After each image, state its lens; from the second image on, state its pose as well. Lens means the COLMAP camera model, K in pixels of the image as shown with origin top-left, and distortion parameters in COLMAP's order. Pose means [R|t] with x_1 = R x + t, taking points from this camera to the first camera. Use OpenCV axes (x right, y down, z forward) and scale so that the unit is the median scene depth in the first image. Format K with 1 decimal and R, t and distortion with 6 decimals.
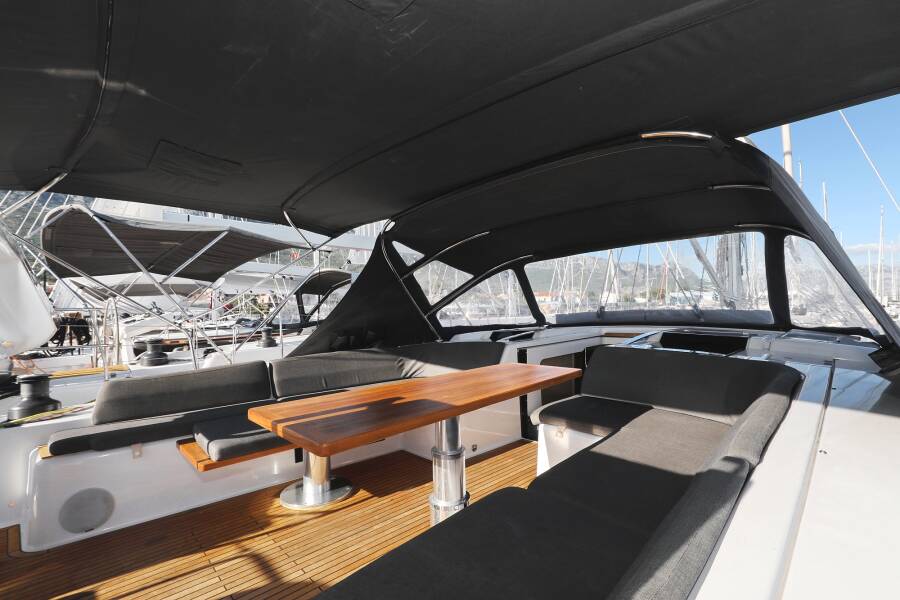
lens RADIAL K [[424.1, 0, 450.0], [0, 424.1, 300.0], [0, 0, 1]] dist [0.002526, 0.000691]
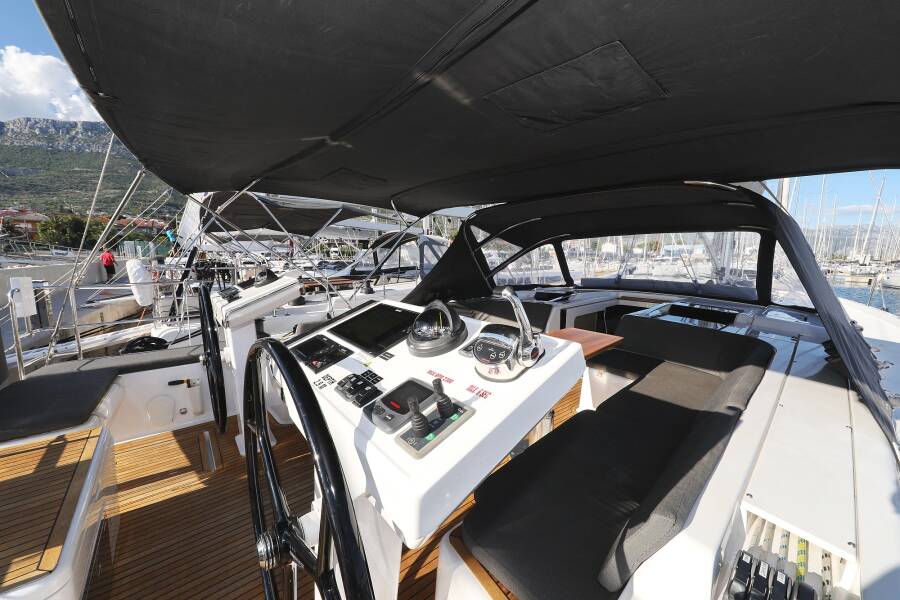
lens RADIAL K [[345.7, 0, 449.1], [0, 345.7, 295.4], [0, 0, 1]] dist [0.001934, 0.000061]
pose [[0.996709, 0.047489, -0.065699, -0.179543], [-0.037965, 0.989522, 0.139299, -0.100881], [0.071626, -0.136346, 0.988069, -0.194345]]
